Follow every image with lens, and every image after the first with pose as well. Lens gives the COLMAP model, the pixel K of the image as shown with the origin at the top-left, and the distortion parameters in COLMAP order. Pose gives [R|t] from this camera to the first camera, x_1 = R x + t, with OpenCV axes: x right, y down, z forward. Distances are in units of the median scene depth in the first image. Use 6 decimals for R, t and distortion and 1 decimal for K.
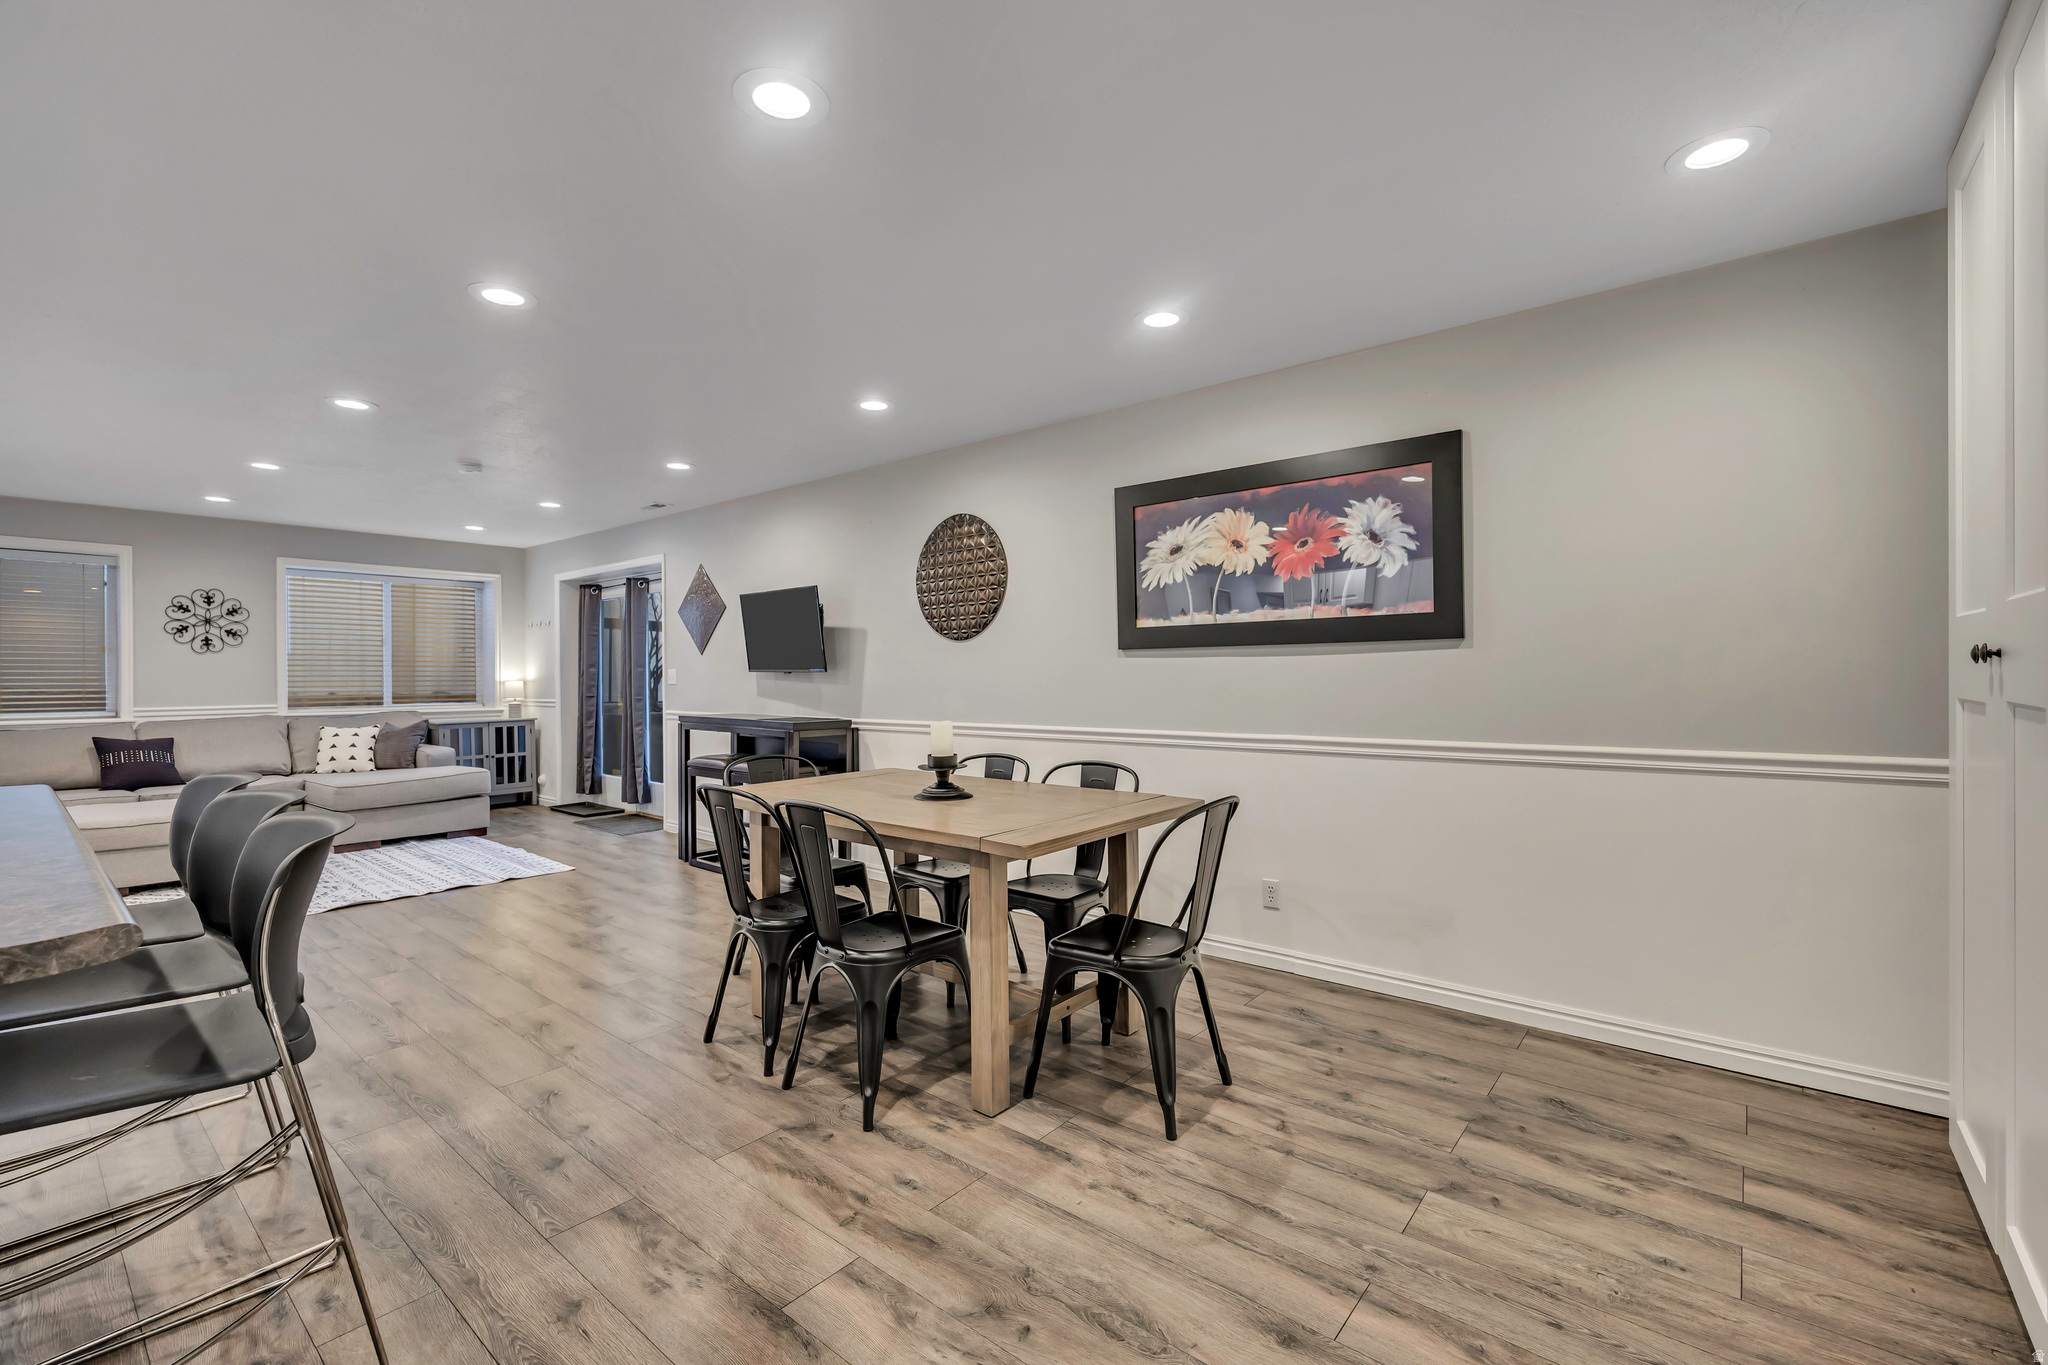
lens RADIAL K [[895.9, 0, 1030.5], [0, 895.9, 672.9], [0, 0, 1]] dist [-0.004740, 0.000168]
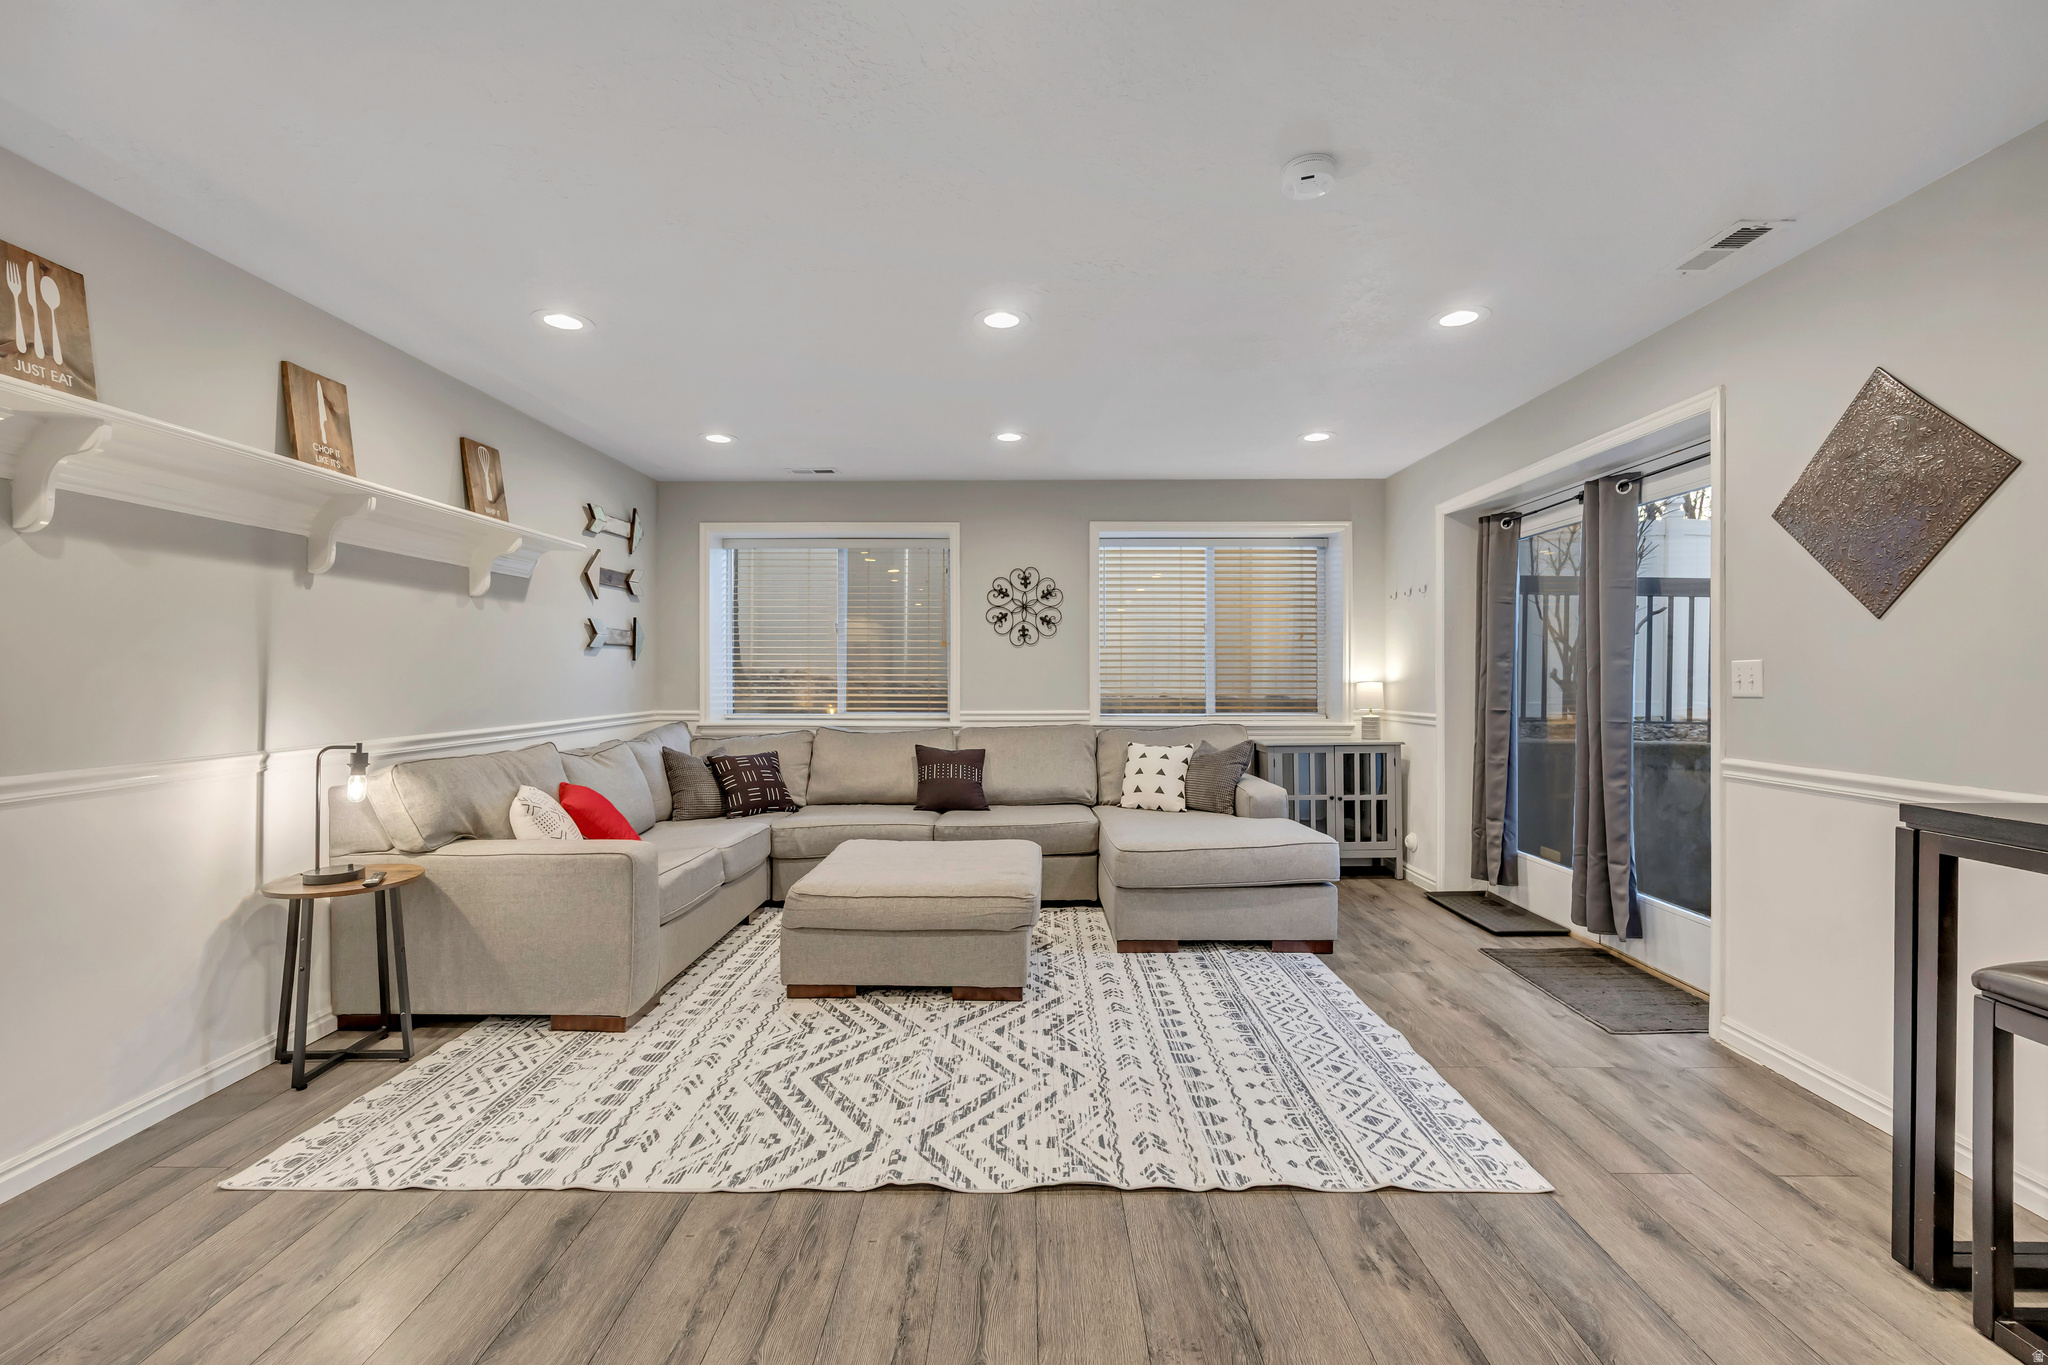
lens RADIAL K [[895.9, 0, 1026.4], [0, 895.9, 685.1], [0, 0, 1]] dist [-0.004740, 0.000168]
pose [[0.645365, 0.011064, -0.763794, -0.290501], [-0.000276, 0.999898, 0.014251, 0.002053], [0.763874, -0.008986, 0.645302, 0.468400]]
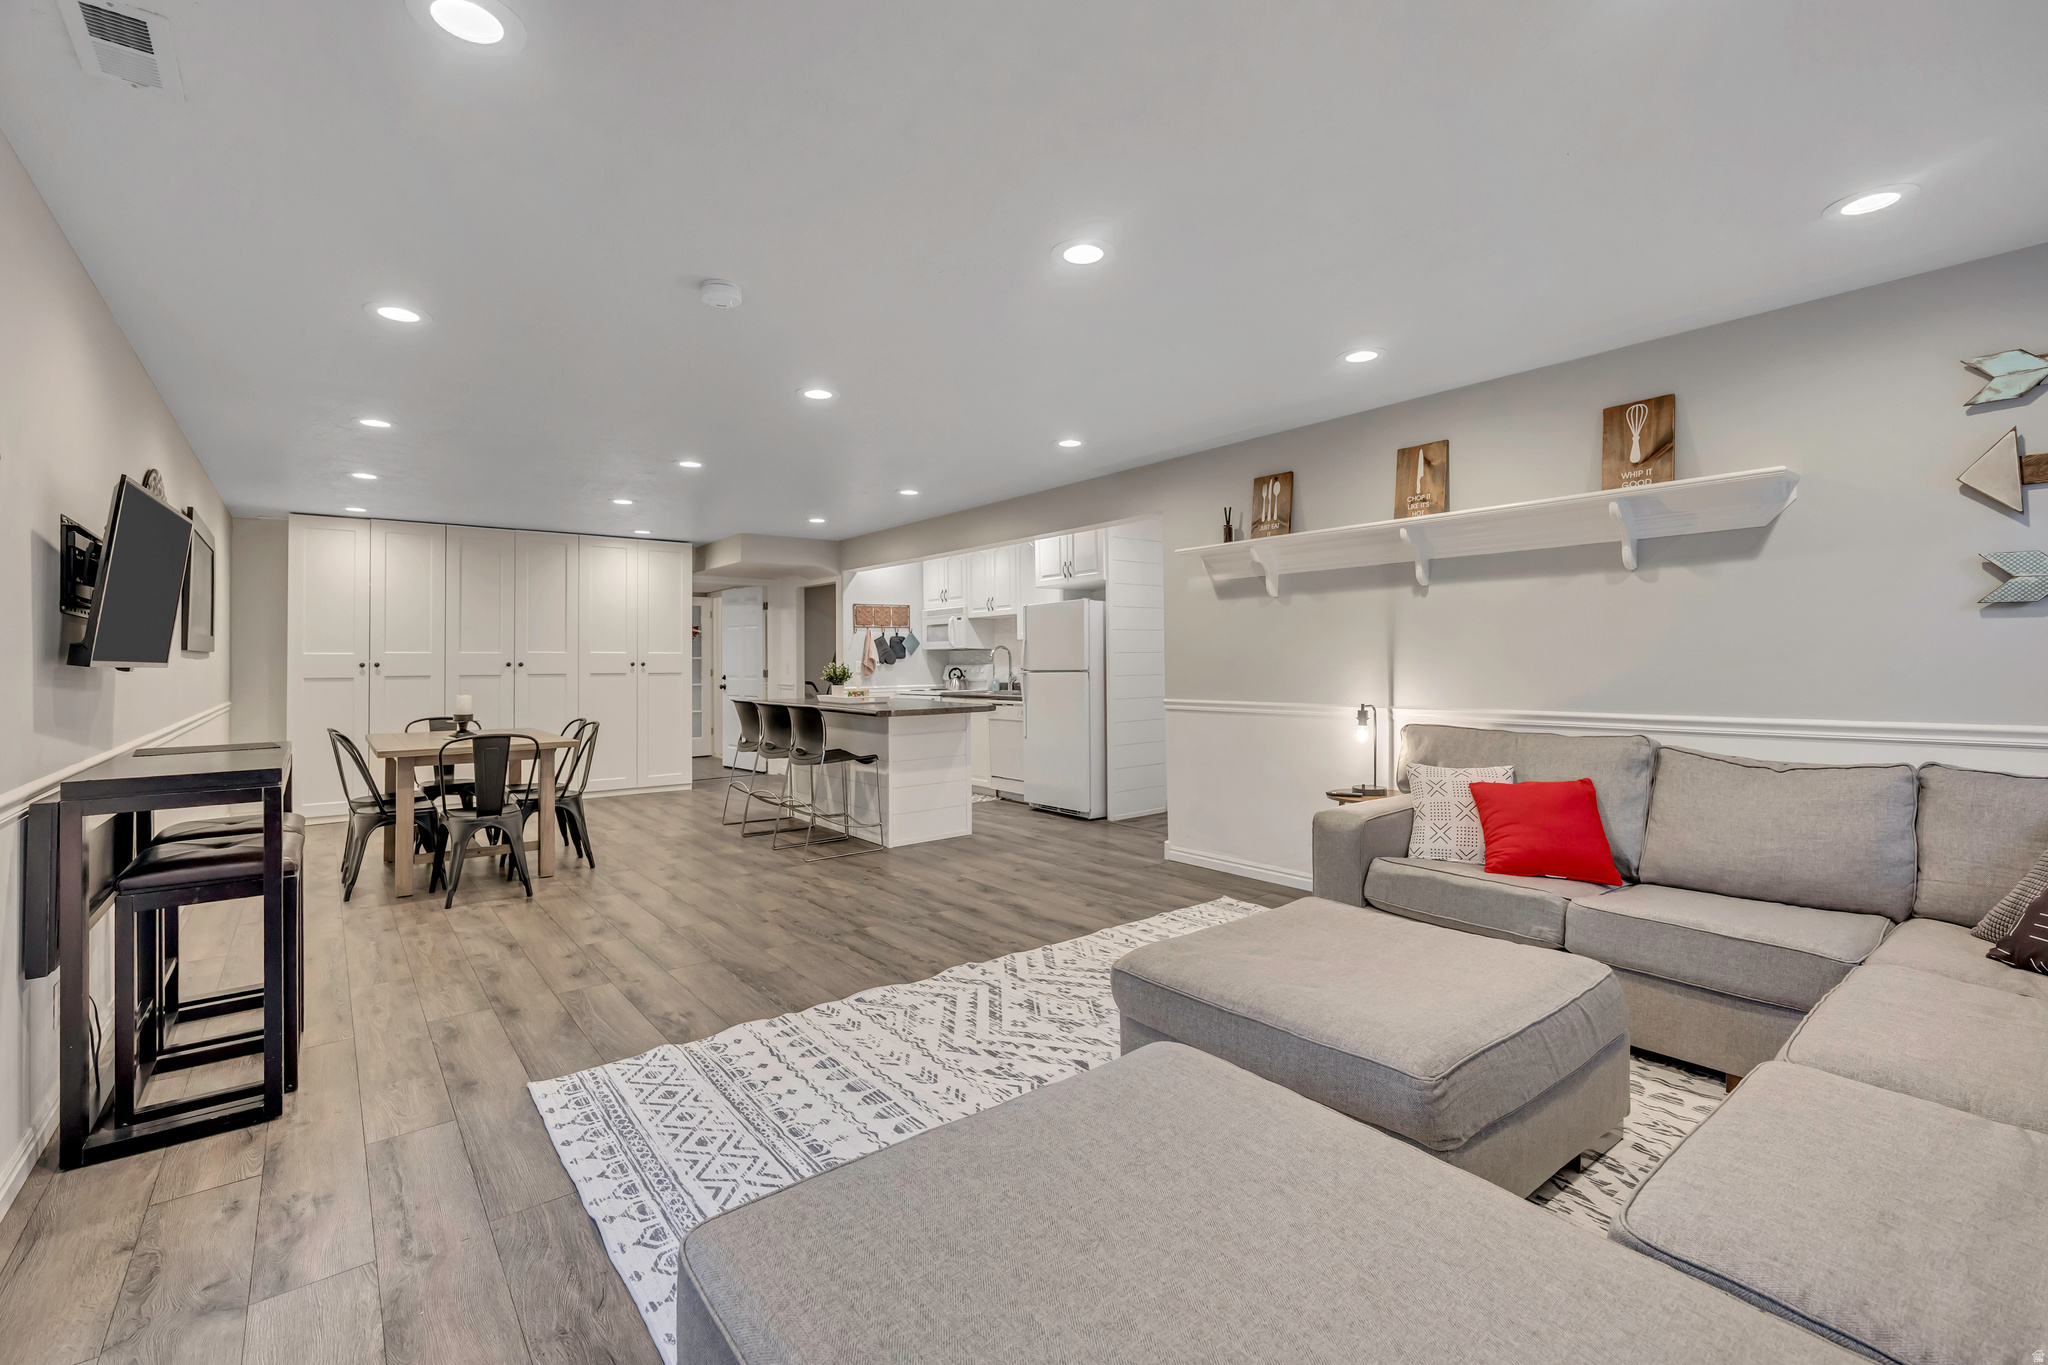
lens RADIAL K [[895.9, 0, 1017.5], [0, 895.9, 660.6], [0, 0, 1]] dist [-0.004740, 0.000168]
pose [[-0.977771, 0.012592, 0.209297, -0.660843], [0.012781, 0.999918, -0.000449, 0.002089], [-0.209286, 0.002236, -0.977852, 1.080480]]
